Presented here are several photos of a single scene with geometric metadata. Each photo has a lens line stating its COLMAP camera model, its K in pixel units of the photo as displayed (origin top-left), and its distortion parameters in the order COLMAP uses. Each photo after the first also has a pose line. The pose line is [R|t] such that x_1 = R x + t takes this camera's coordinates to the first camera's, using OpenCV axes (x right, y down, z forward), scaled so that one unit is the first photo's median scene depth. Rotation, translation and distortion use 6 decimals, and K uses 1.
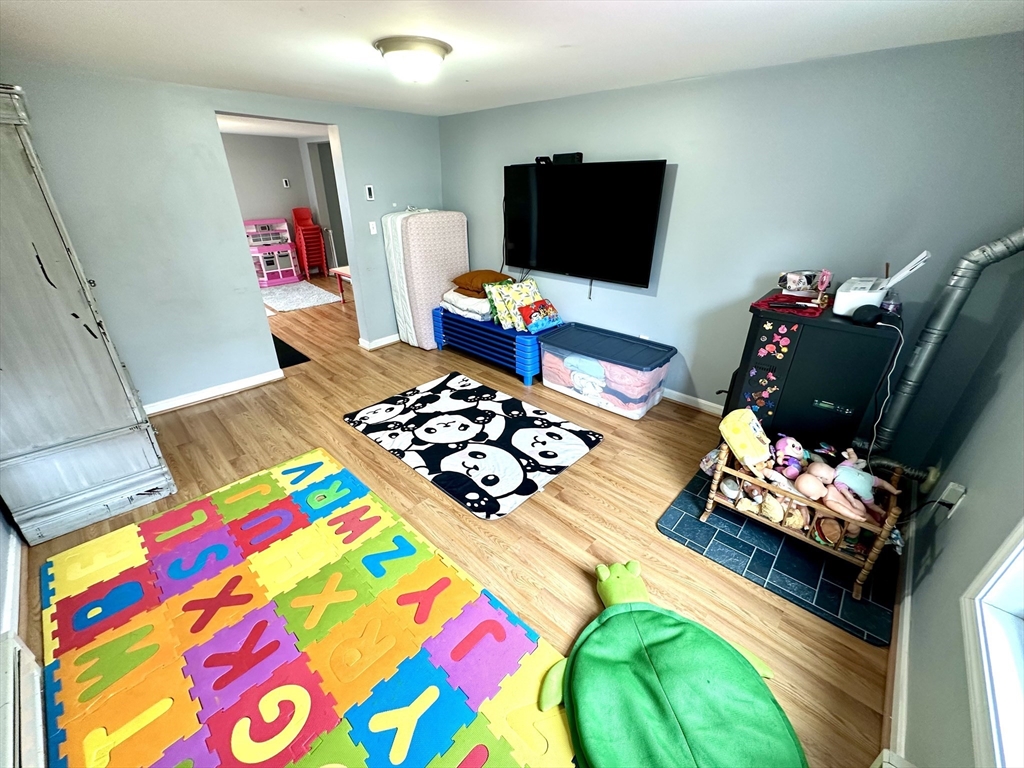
lens RADIAL K [[405.0, 0, 512.4], [0, 405.0, 384.8], [0, 0, 1]] dist [-0.001573, 0.000501]
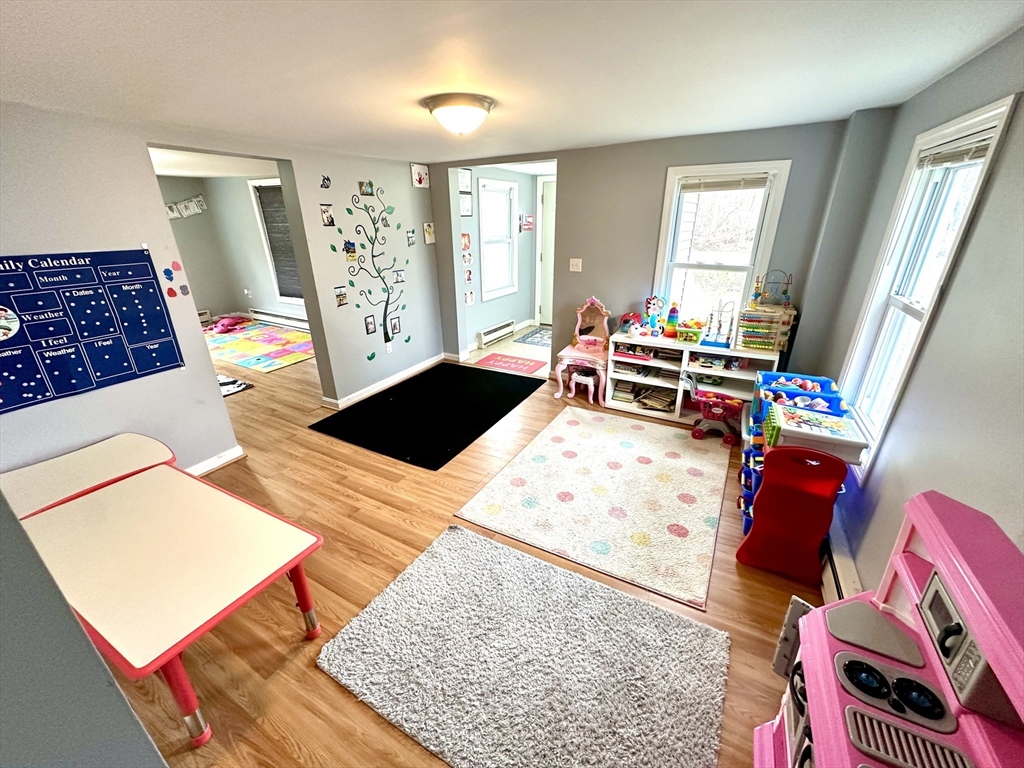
lens RADIAL K [[405.0, 0, 512.4], [0, 405.0, 384.8], [0, 0, 1]] dist [-0.001573, 0.000501]
pose [[-0.970681, 0.085331, -0.224718, -1.005690], [-0.113702, 0.660669, 0.742016, -1.098331], [0.211781, 0.745811, -0.631597, 2.145200]]
